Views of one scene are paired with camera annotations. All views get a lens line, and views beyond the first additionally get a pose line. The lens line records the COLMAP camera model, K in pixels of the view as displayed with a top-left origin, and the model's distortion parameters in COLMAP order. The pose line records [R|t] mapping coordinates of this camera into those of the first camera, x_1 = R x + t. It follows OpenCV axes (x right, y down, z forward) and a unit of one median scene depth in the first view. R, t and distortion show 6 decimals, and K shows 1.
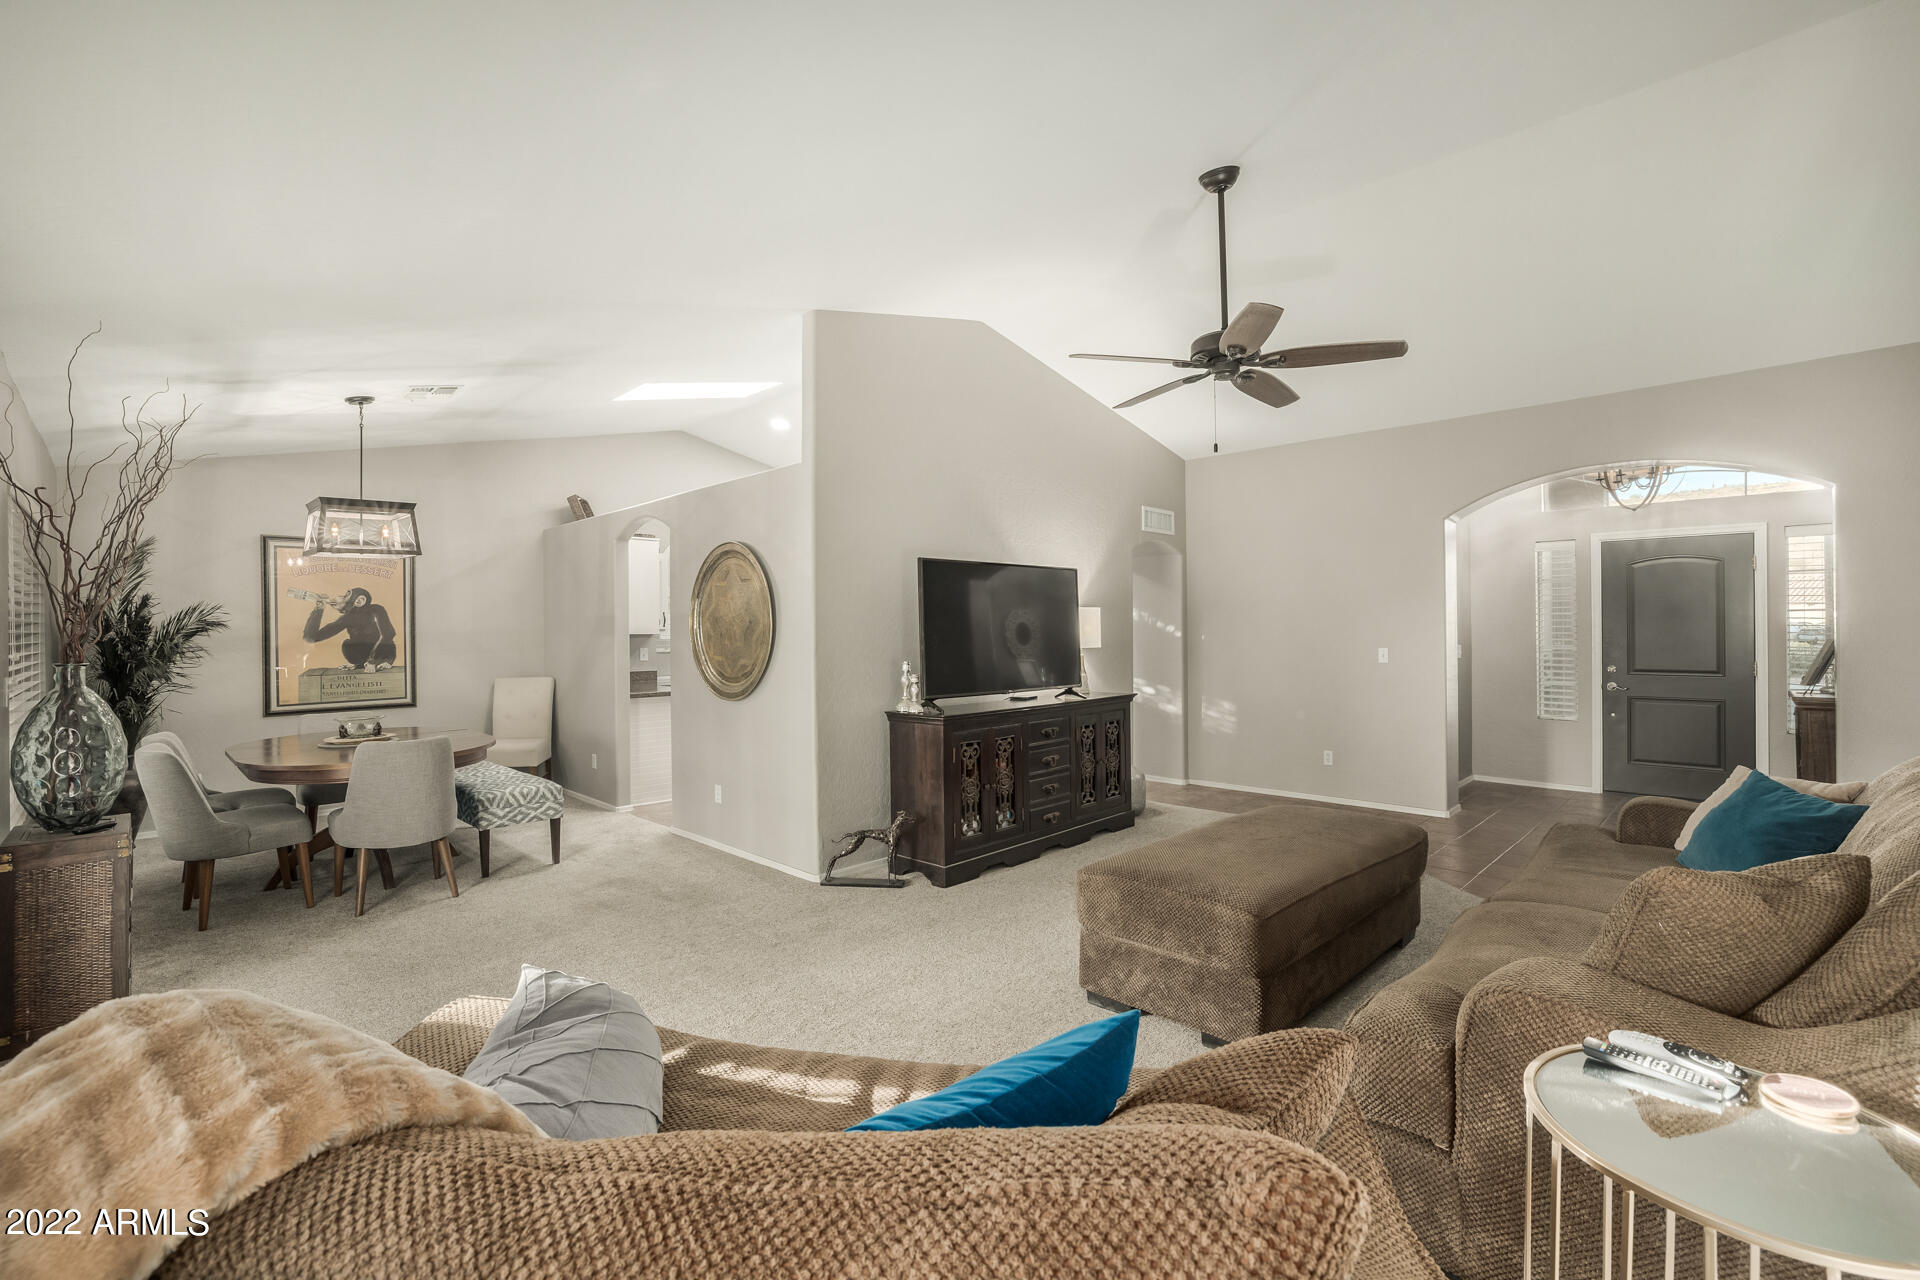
lens RADIAL K [[831.8, 0, 955.1], [0, 831.8, 628.9], [0, 0, 1]] dist [-0.052008, 0.022012]
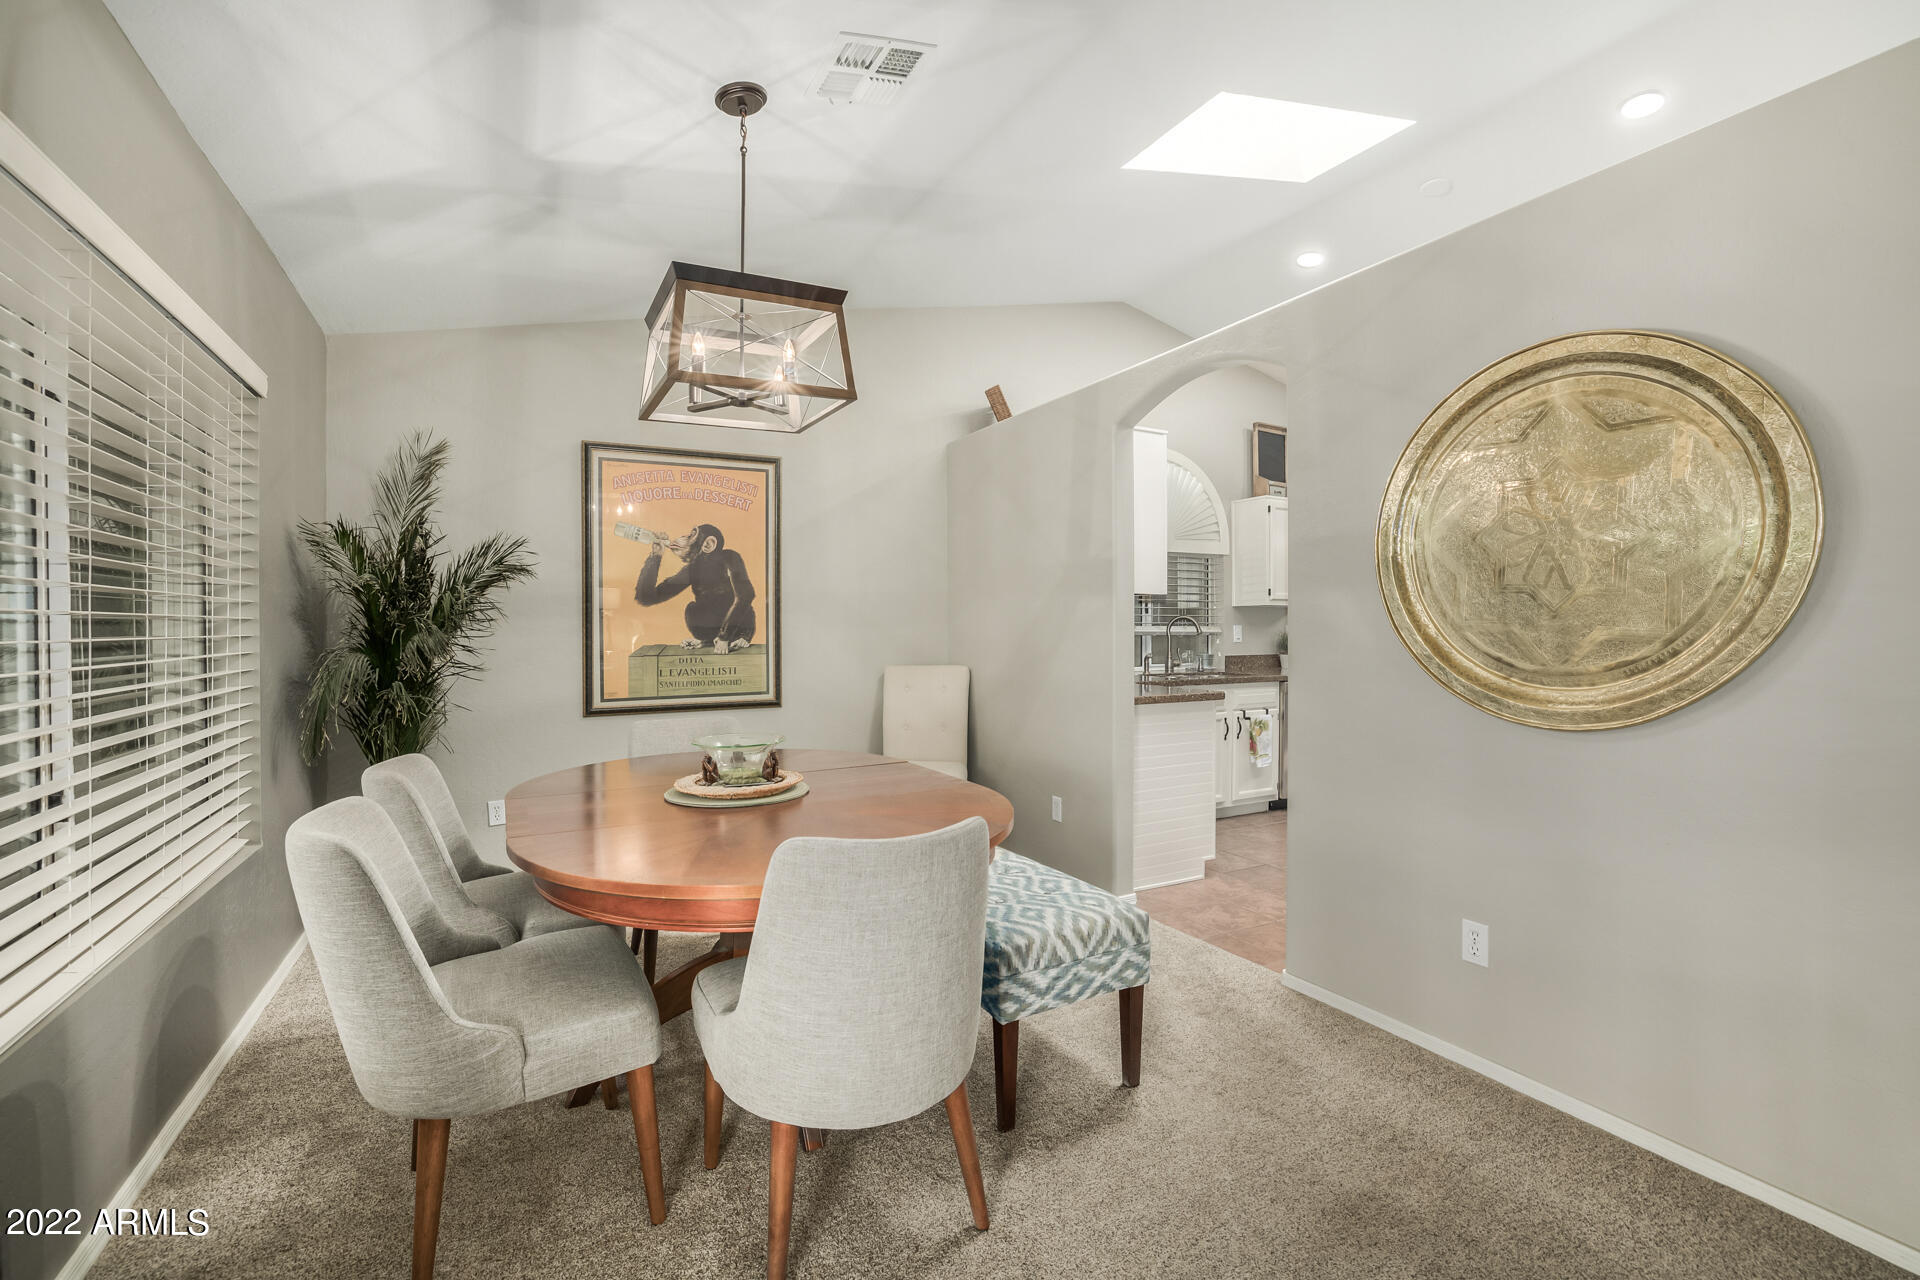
lens RADIAL K [[831.8, 0, 955.1], [0, 831.8, 628.9], [0, 0, 1]] dist [-0.052008, 0.022012]
pose [[0.954728, 0.007532, -0.297386, -0.382187], [-0.006263, 0.999967, 0.005221, 0.032813], [0.297415, -0.003122, 0.954743, 0.469620]]
